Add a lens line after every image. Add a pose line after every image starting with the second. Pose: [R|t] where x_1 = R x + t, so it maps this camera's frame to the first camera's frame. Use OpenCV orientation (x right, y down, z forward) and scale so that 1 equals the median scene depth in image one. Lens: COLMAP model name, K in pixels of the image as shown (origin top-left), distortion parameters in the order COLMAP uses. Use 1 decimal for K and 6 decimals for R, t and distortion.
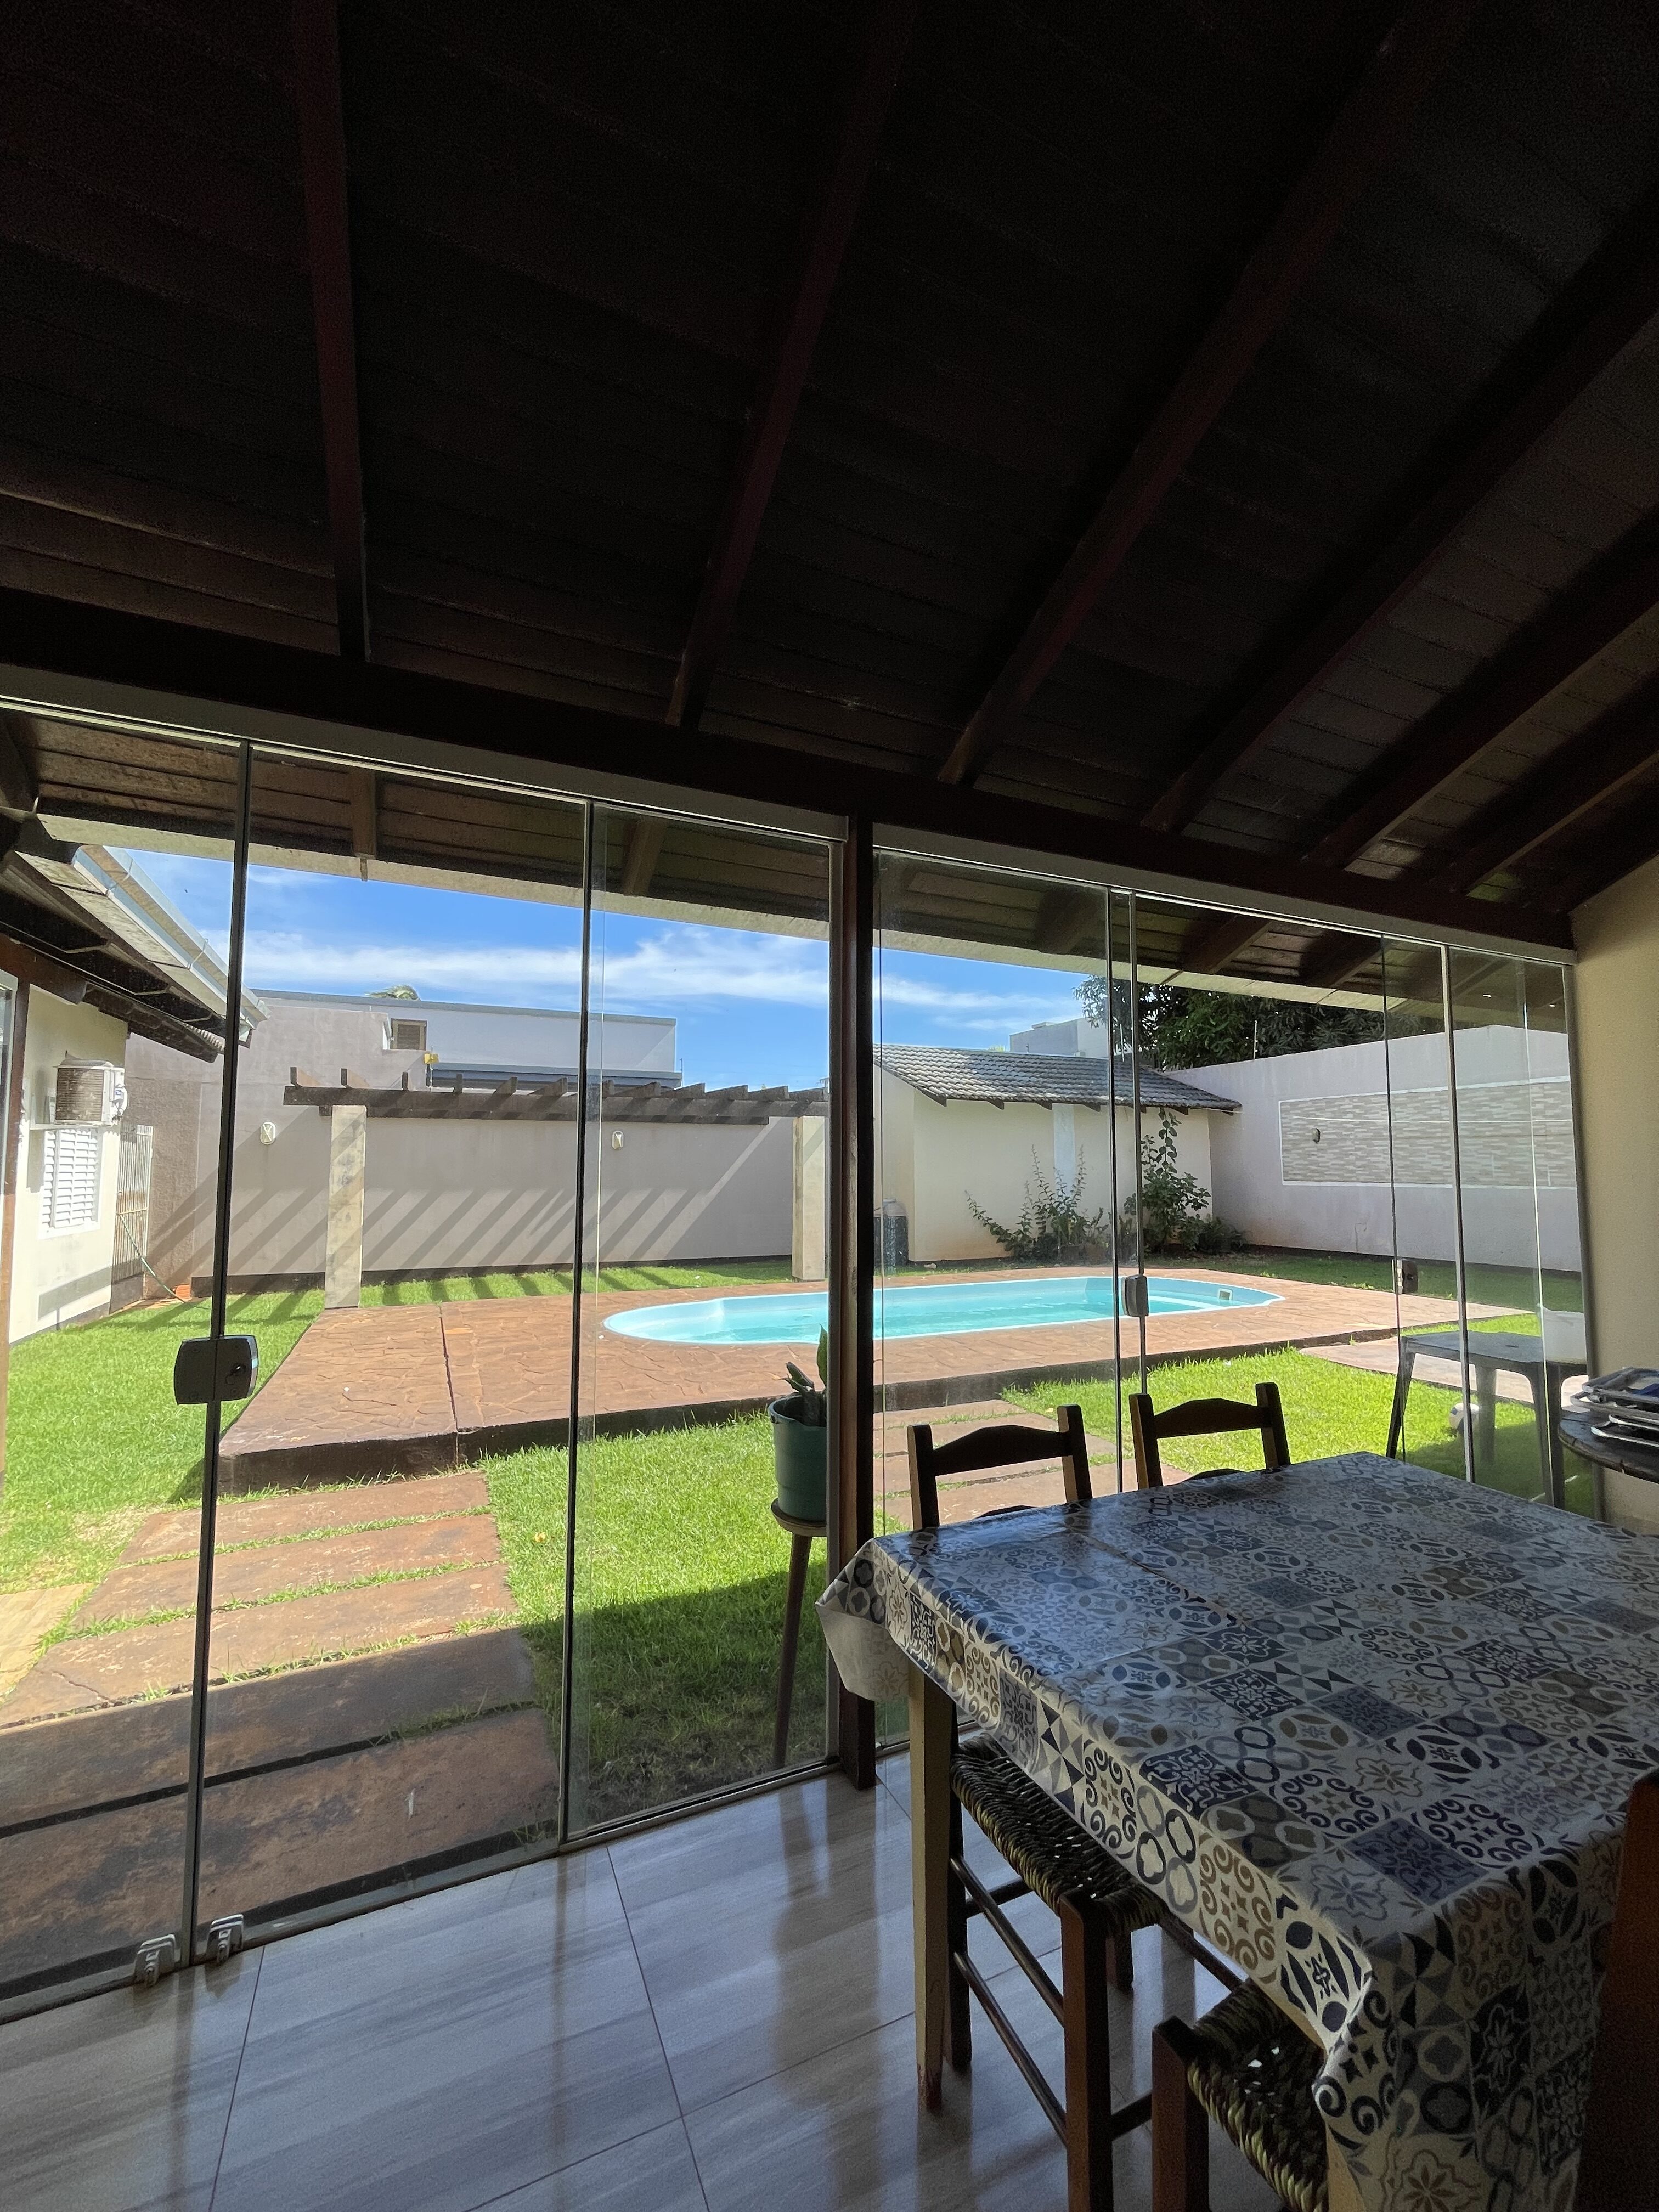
lens RADIAL K [[892.4, 0, 828.6], [0, 892.4, 1108.5], [0, 0, 1]] dist [-0.002597, -0.000097]
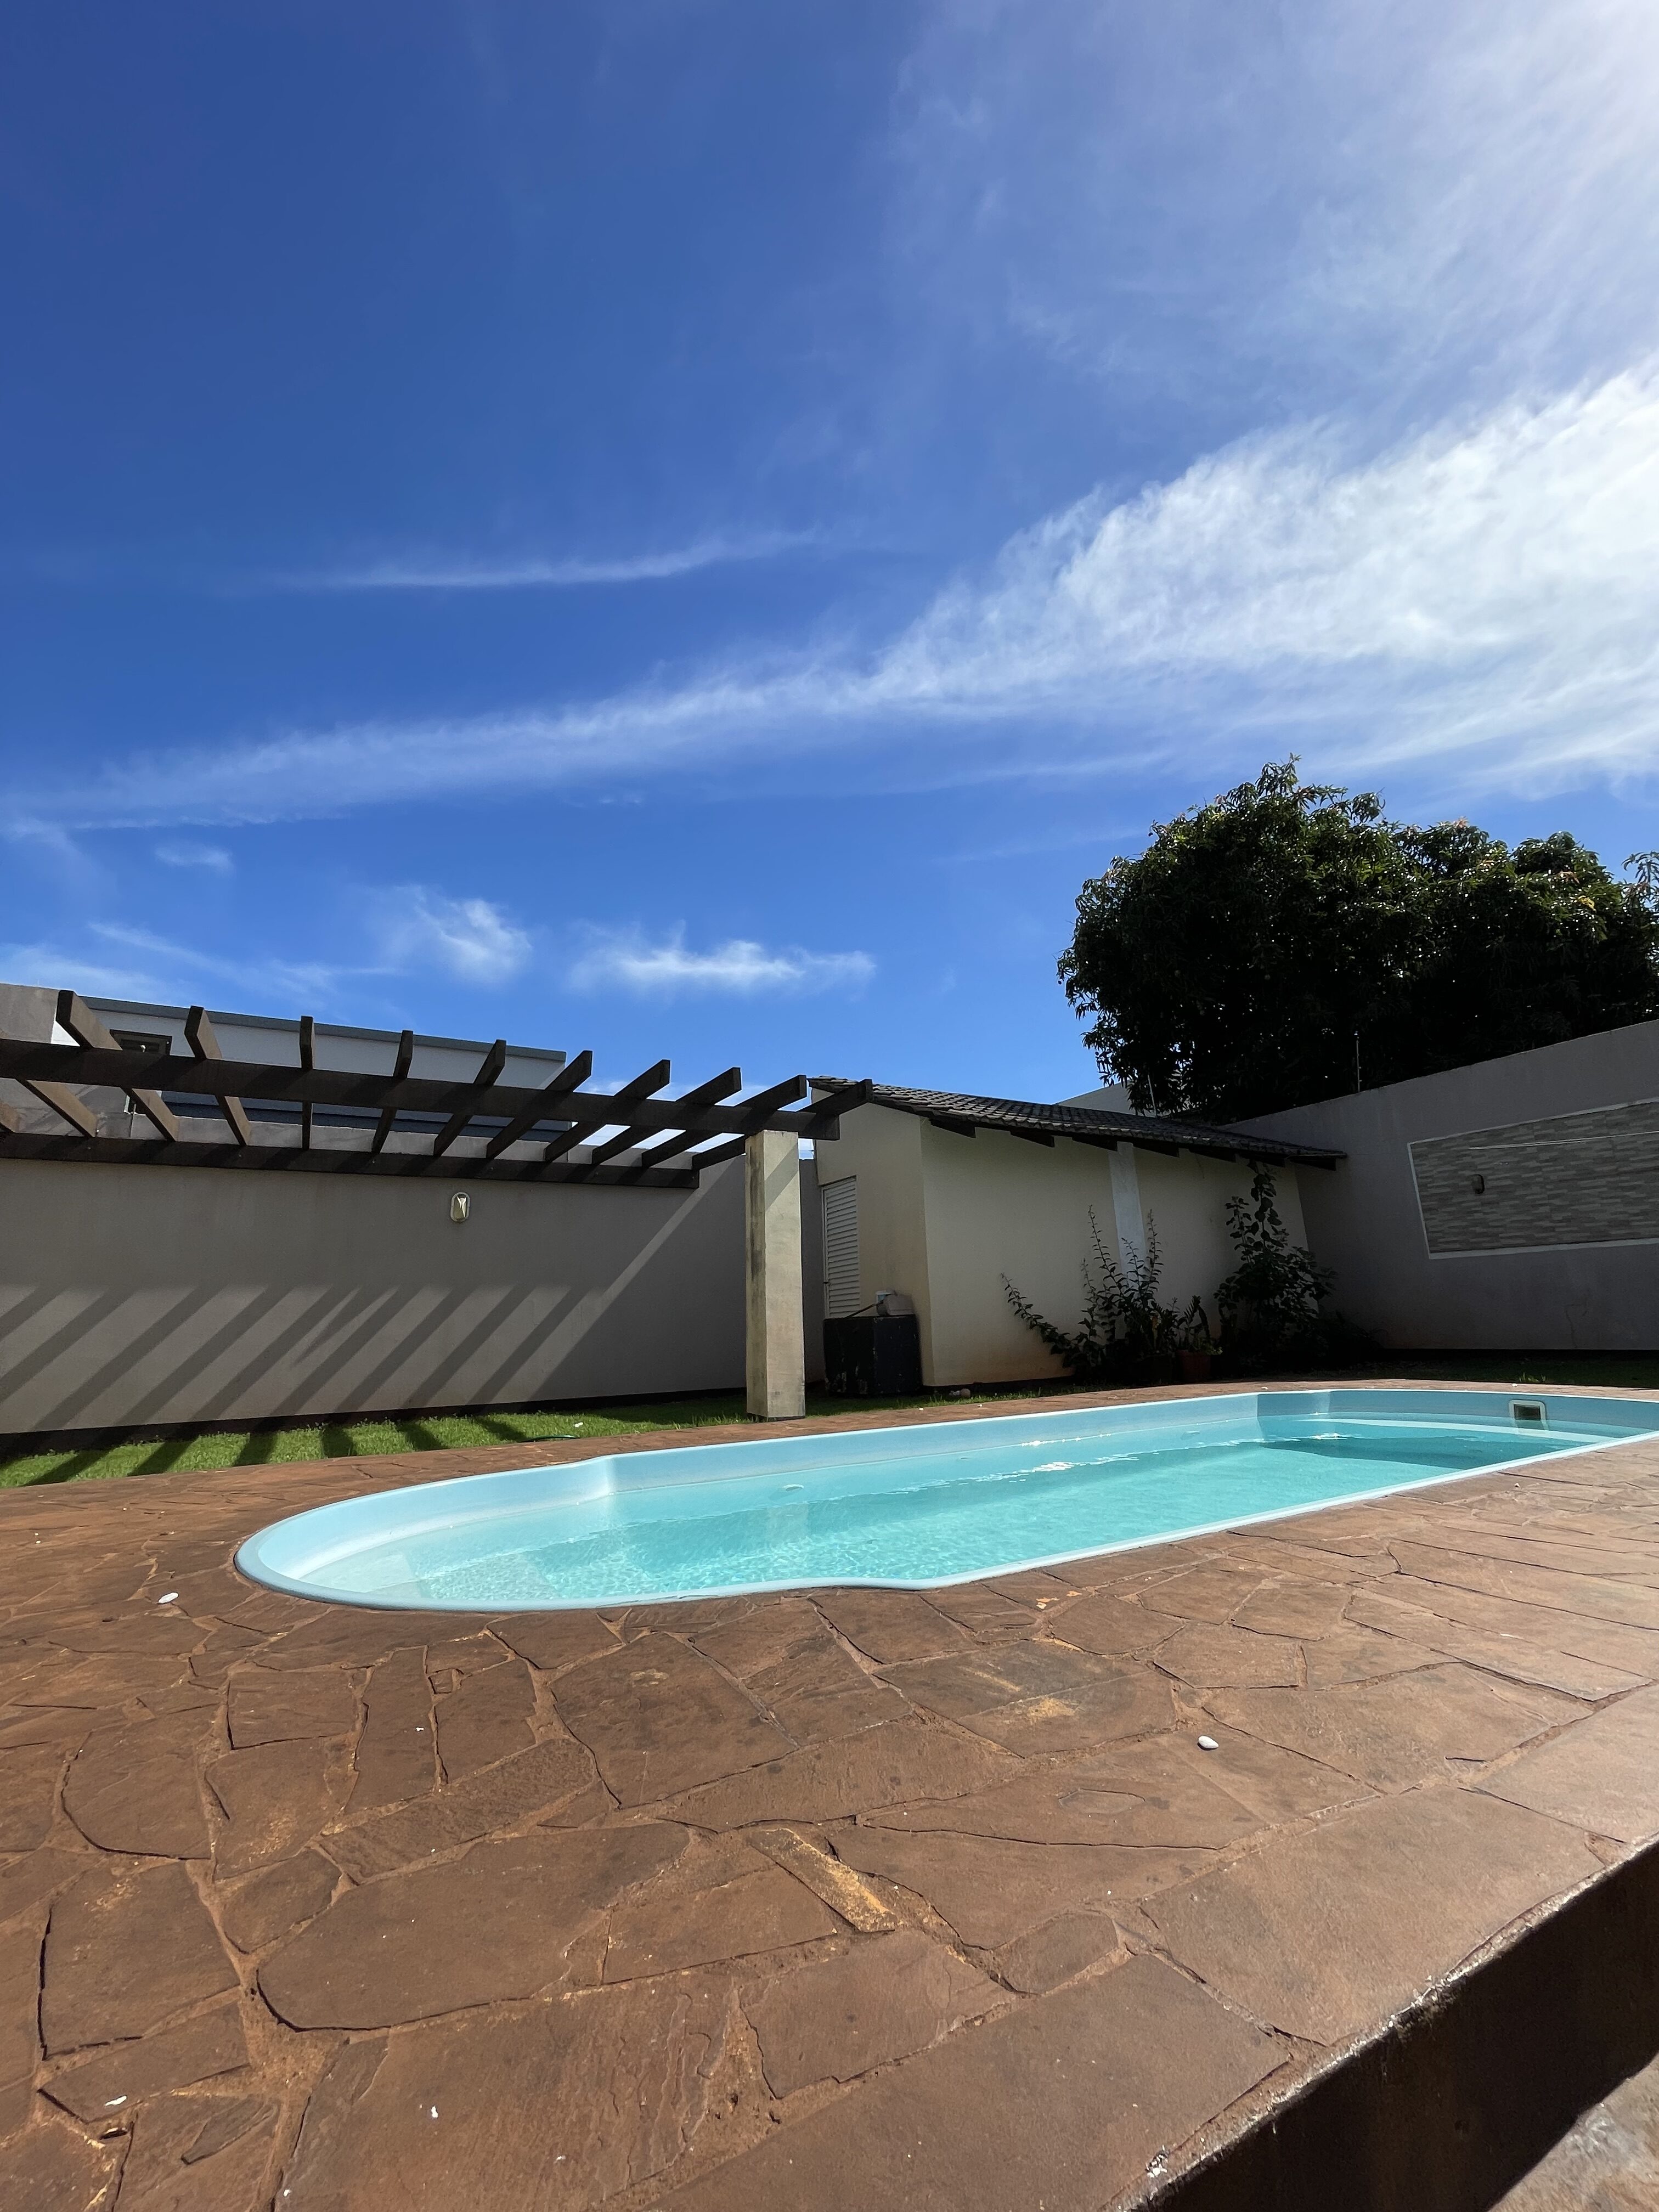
lens RADIAL K [[892.4, 0, 836.9], [0, 892.4, 1109.1], [0, 0, 1]] dist [-0.002597, -0.000097]
pose [[0.994909, -0.004650, 0.100670, -0.033239], [0.021105, 0.986396, -0.163024, 0.076518], [-0.098542, 0.164318, 0.981473, 0.342463]]
